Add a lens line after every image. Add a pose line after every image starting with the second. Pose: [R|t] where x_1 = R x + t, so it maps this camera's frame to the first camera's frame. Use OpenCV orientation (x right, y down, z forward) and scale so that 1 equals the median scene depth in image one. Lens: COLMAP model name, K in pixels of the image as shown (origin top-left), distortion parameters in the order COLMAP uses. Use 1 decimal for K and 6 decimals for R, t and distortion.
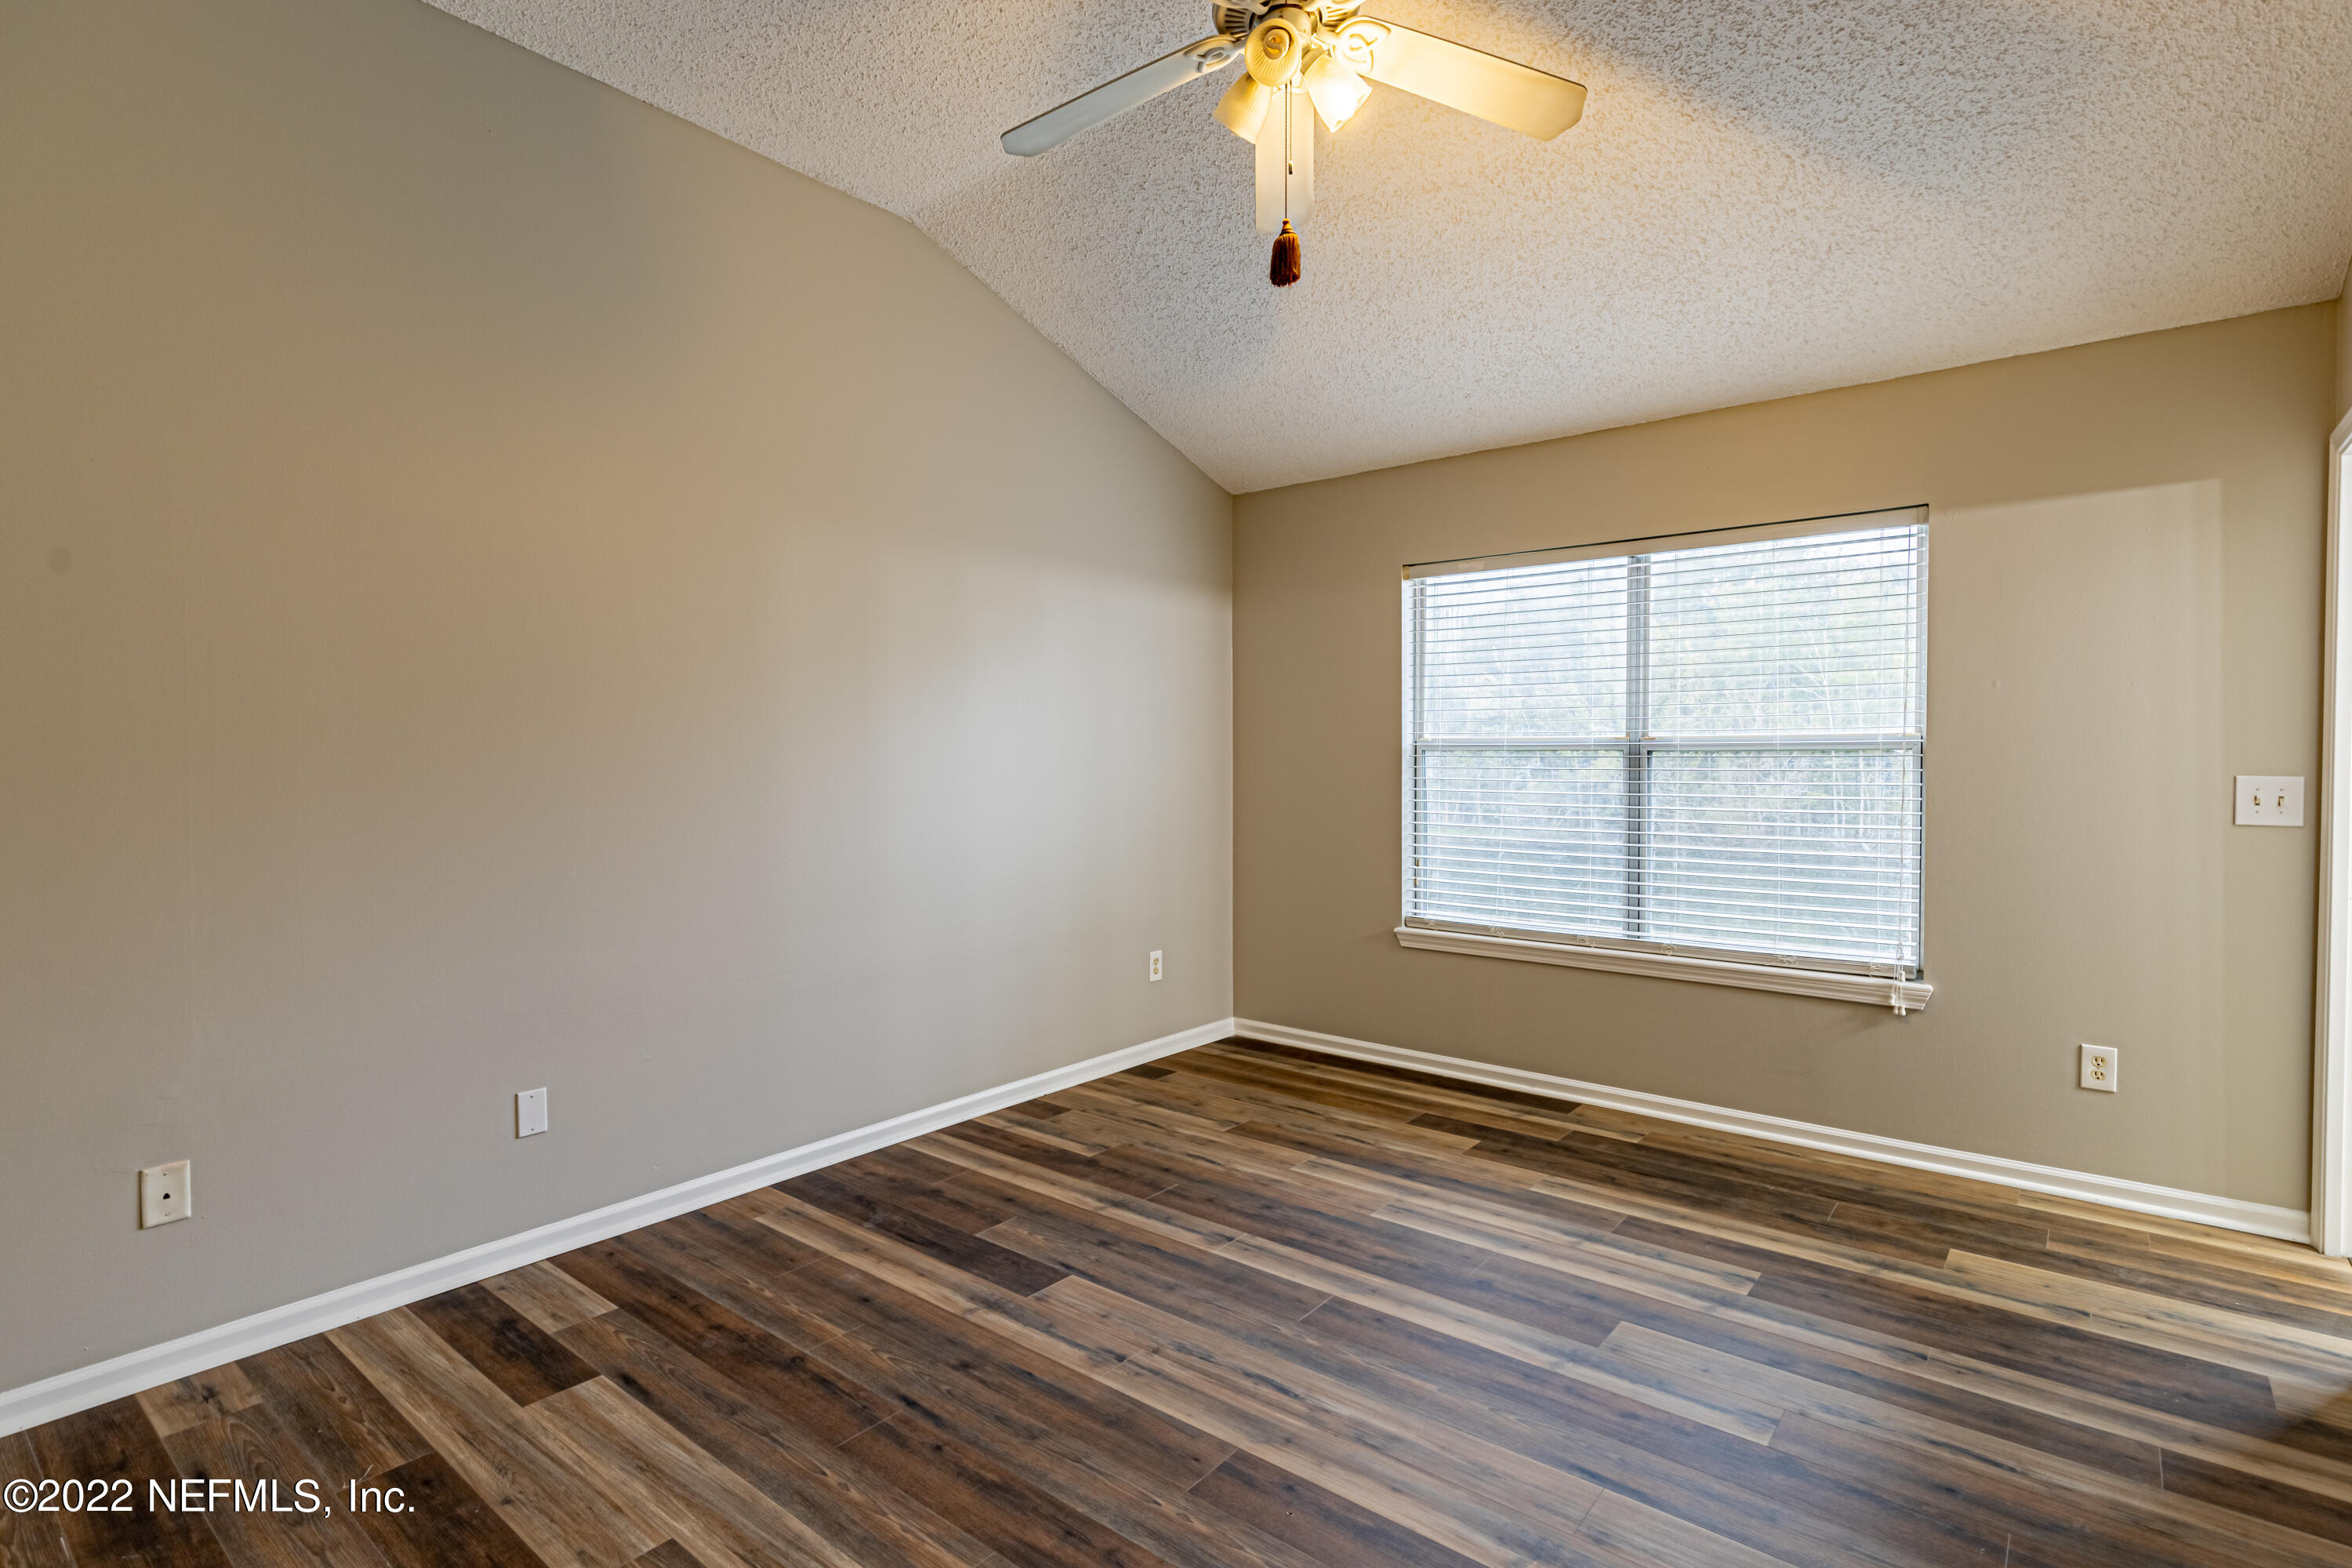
lens RADIAL K [[1134.8, 0, 1176.0], [0, 1134.8, 784.0], [0, 0, 1]] dist [0.004120, -0.000561]
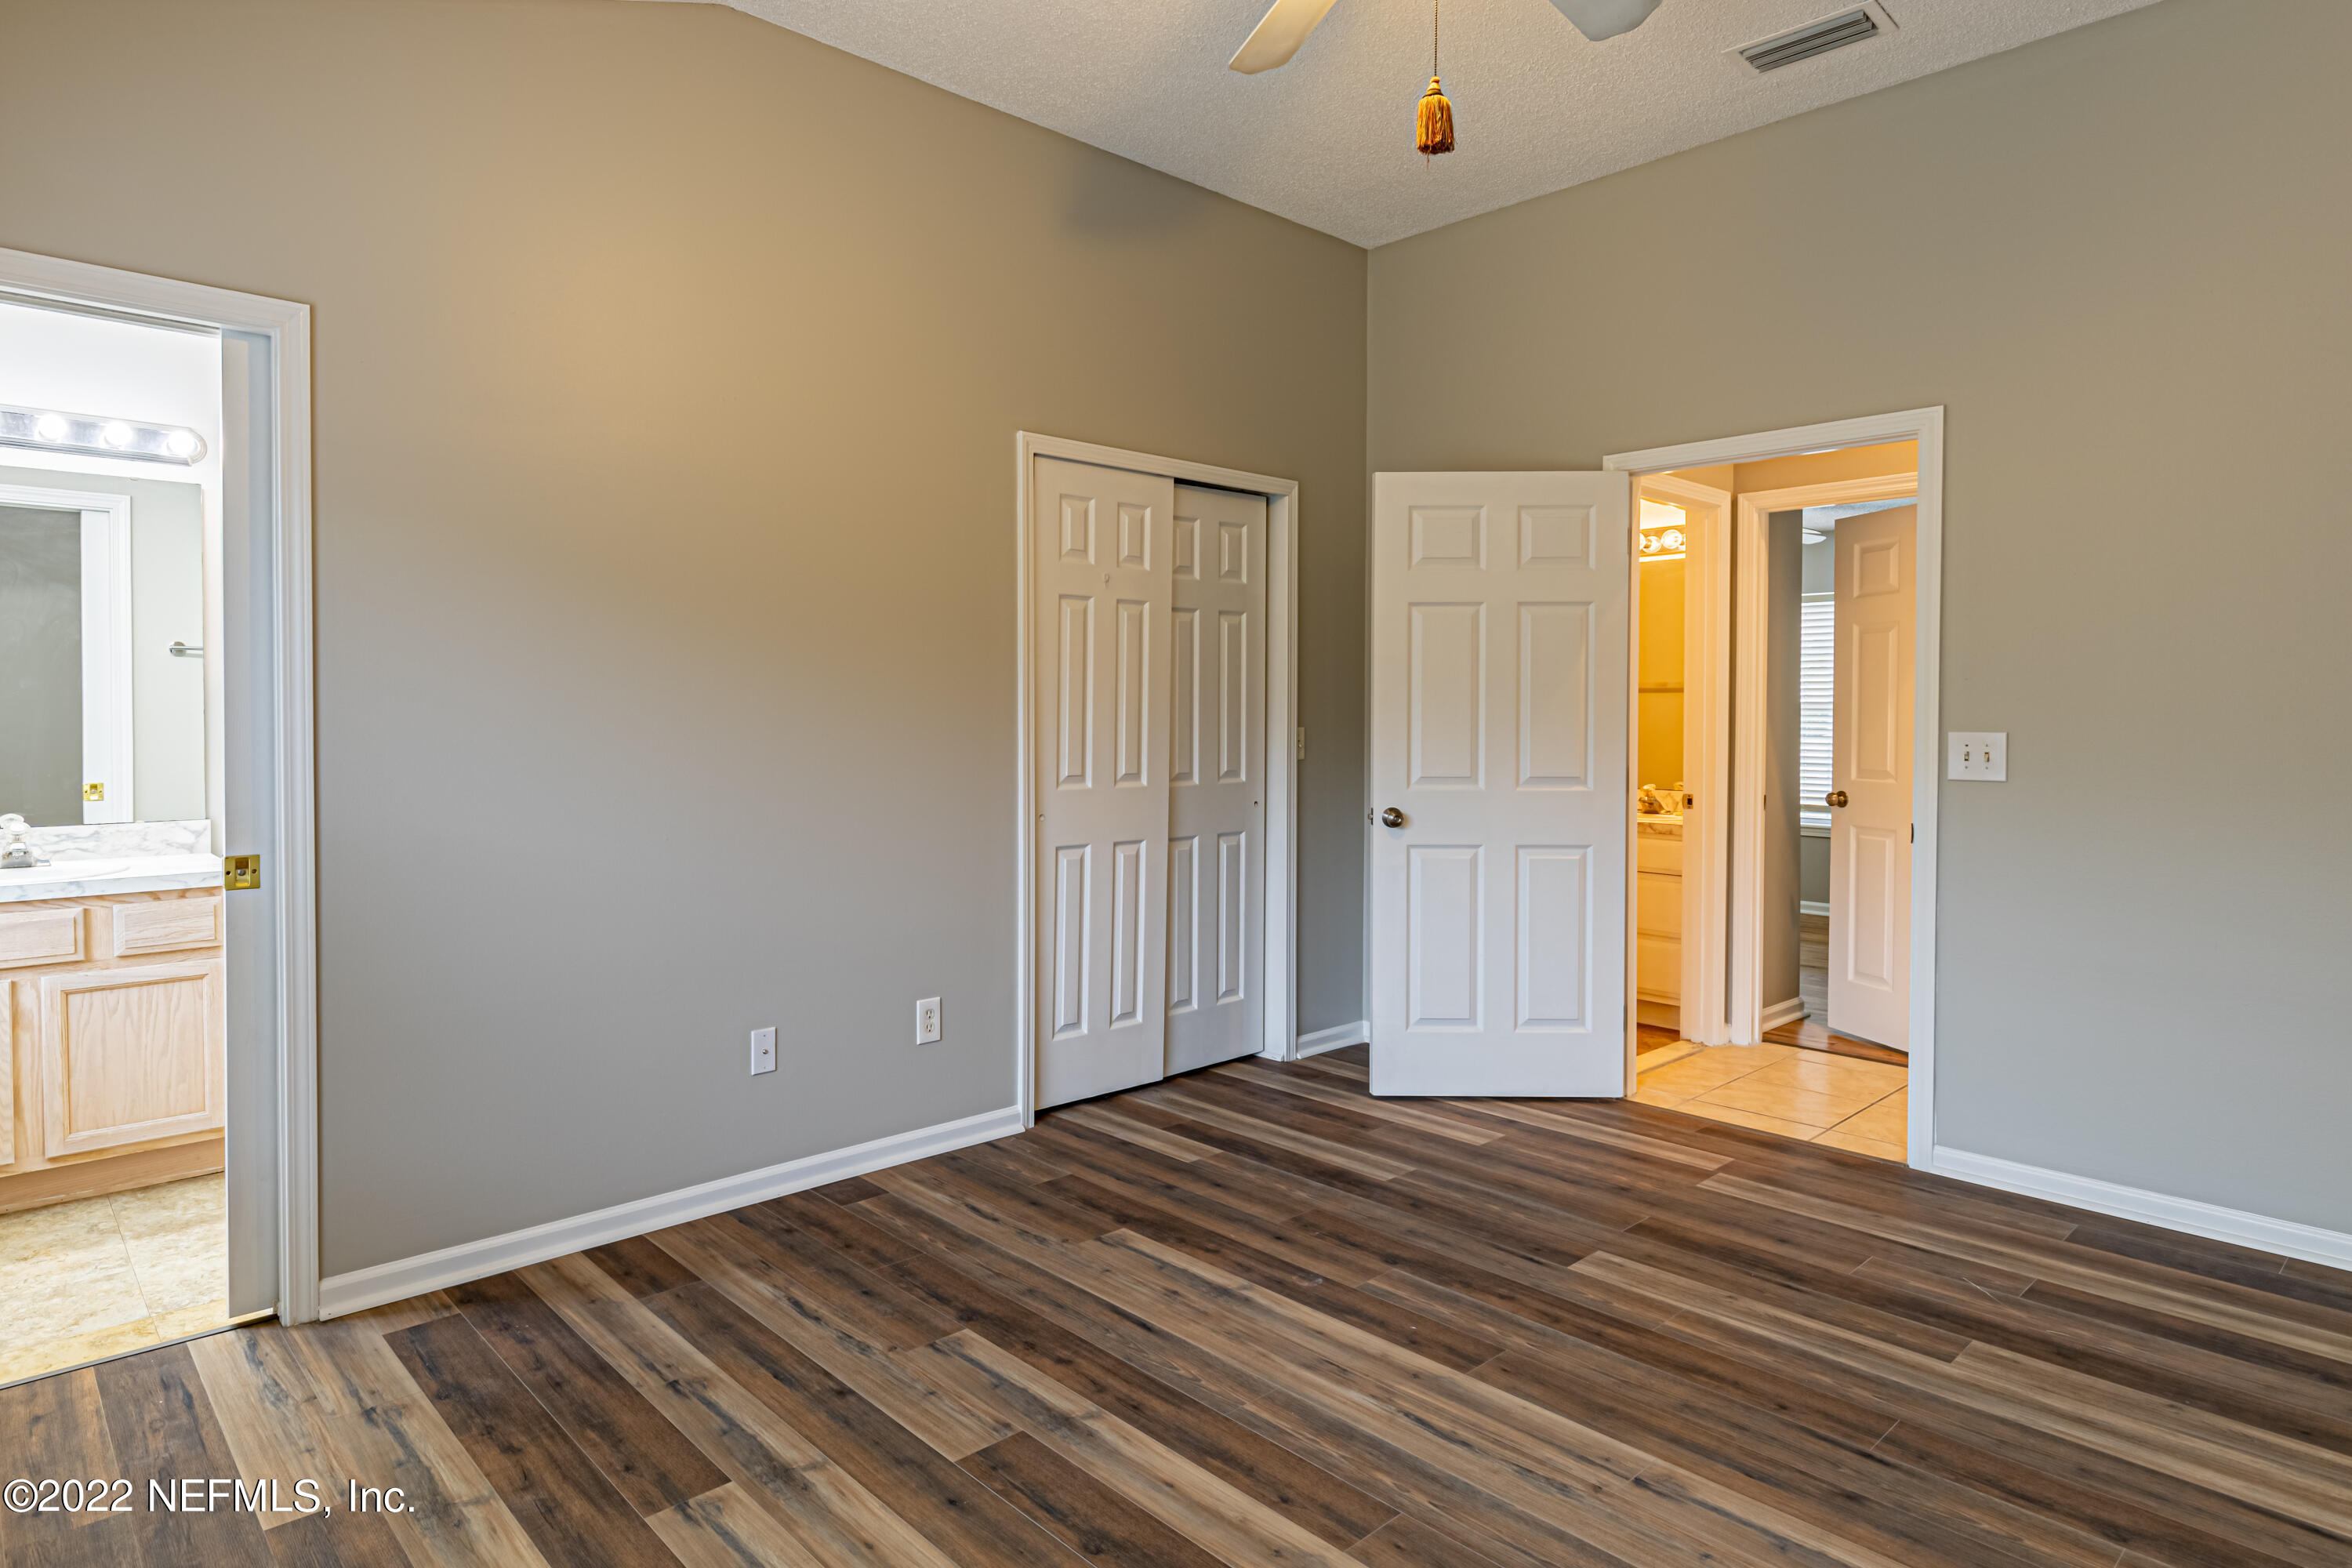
lens RADIAL K [[1308.0, 0, 1043.0], [0, 1308.0, 736.1], [0, 0, 1]] dist [0.001745, -0.000098]
pose [[-0.985096, -0.007425, 0.171846, 0.162838], [0.000623, 0.998908, 0.046727, -0.036165], [-0.172006, 0.046137, -0.984015, 1.544696]]
